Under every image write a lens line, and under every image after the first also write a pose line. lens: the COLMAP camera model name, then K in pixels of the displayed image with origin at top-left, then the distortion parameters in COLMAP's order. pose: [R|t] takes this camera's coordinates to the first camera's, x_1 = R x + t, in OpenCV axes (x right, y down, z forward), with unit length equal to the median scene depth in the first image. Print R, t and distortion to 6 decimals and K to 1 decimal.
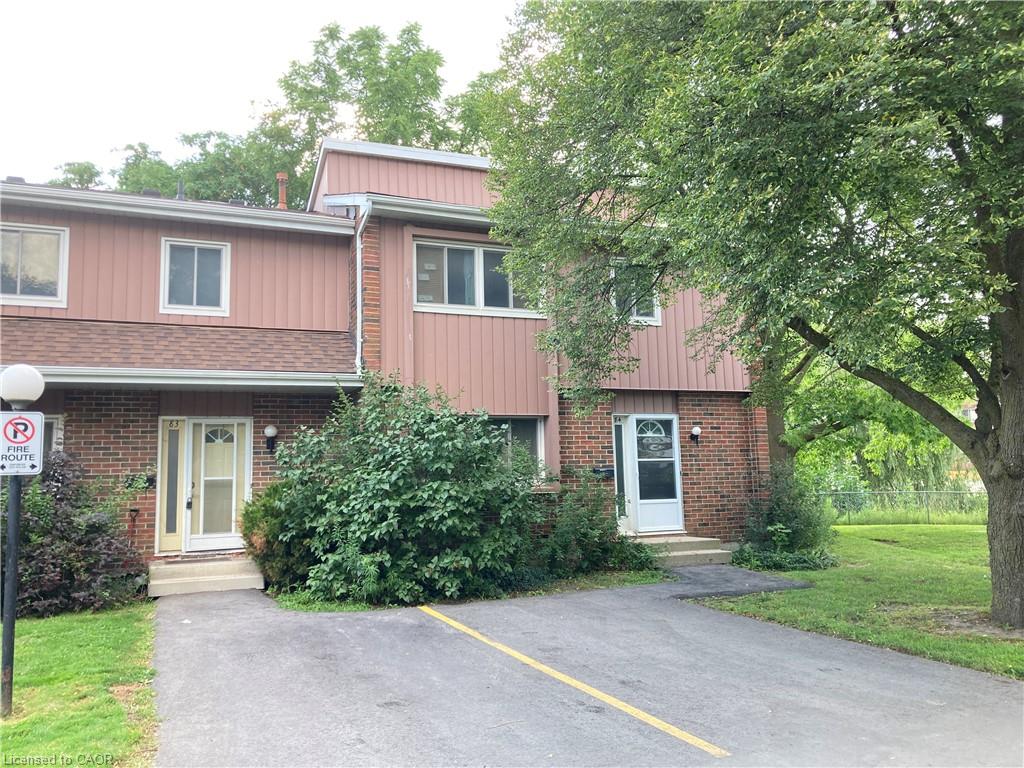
lens RADIAL K [[837.2, 0, 513.9], [0, 837.2, 370.2], [0, 0, 1]] dist [0.058244, -0.078296]
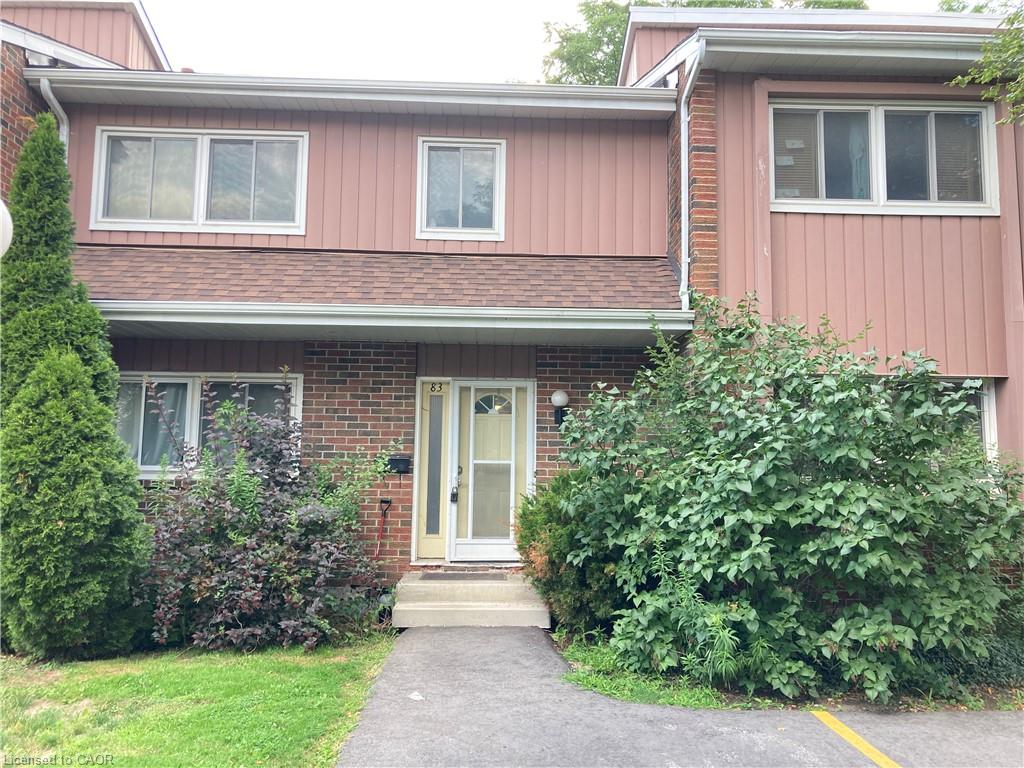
lens RADIAL K [[837.2, 0, 513.9], [0, 837.2, 370.2], [0, 0, 1]] dist [0.058244, -0.078296]
pose [[0.936146, -0.006771, -0.351547, -0.078702], [0.010061, 0.999921, 0.007533, 0.043785], [0.351468, -0.010589, 0.936140, 0.333854]]
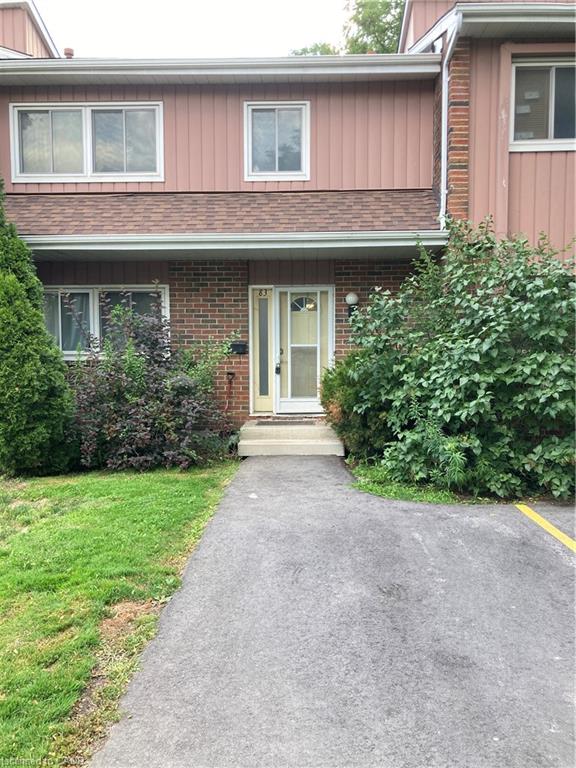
lens RADIAL K [[627.9, 0, 288.0], [0, 627.9, 384.0], [0, 0, 1]] dist [0.058244, -0.078296]
pose [[0.911992, 0.039494, -0.408302, -0.054009], [0.035711, 0.983932, 0.174938, 0.040539], [0.408650, -0.174123, 0.895928, 0.300359]]
